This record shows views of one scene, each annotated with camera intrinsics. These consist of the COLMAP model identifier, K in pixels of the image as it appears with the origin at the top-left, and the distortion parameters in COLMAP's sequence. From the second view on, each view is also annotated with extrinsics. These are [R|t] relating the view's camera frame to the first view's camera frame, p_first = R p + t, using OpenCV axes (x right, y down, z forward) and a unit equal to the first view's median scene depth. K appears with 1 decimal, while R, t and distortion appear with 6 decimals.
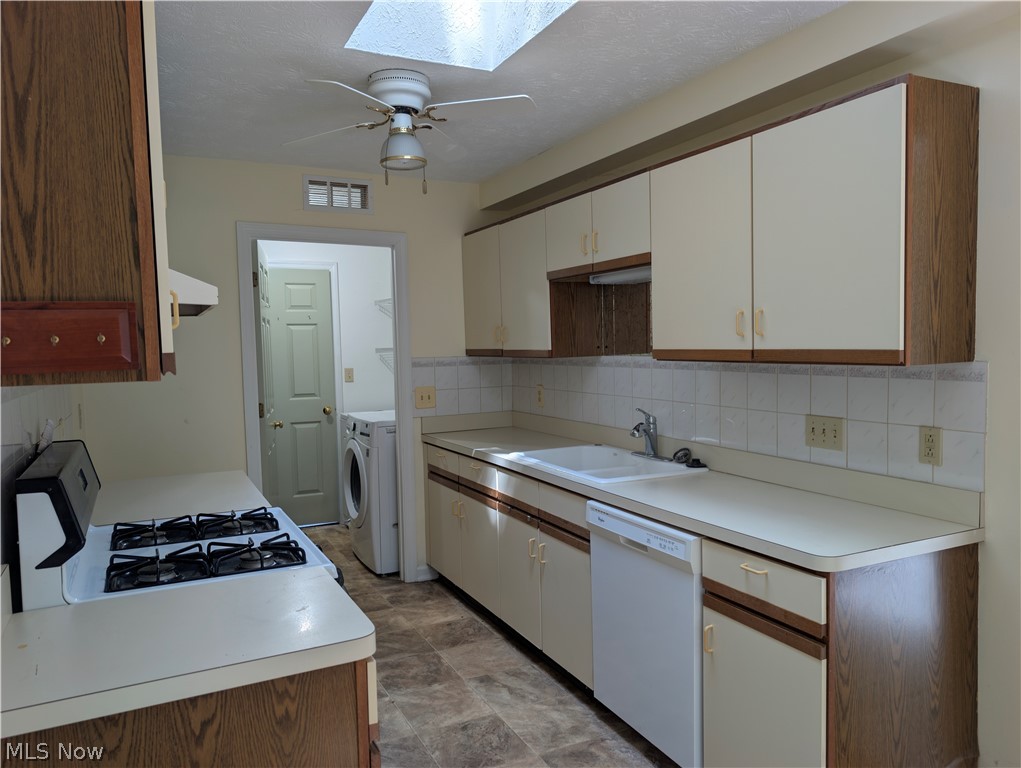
lens RADIAL K [[738.5, 0, 514.1], [0, 738.5, 387.4], [0, 0, 1]] dist [0.007598, -0.007080]
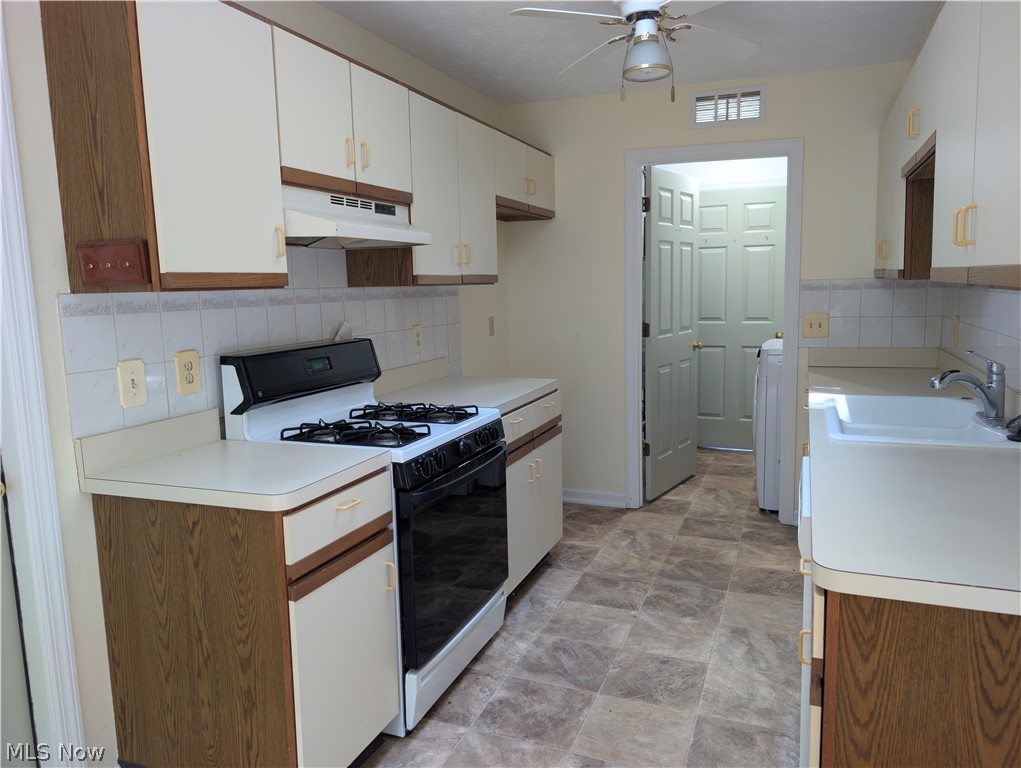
lens RADIAL K [[738.5, 0, 514.3], [0, 738.5, 379.2], [0, 0, 1]] dist [0.007598, -0.007080]
pose [[0.671446, 0.100488, -0.734209, 0.413680], [-0.033202, 0.993848, 0.105660, -0.005376], [0.740310, -0.046567, 0.670651, 0.188000]]
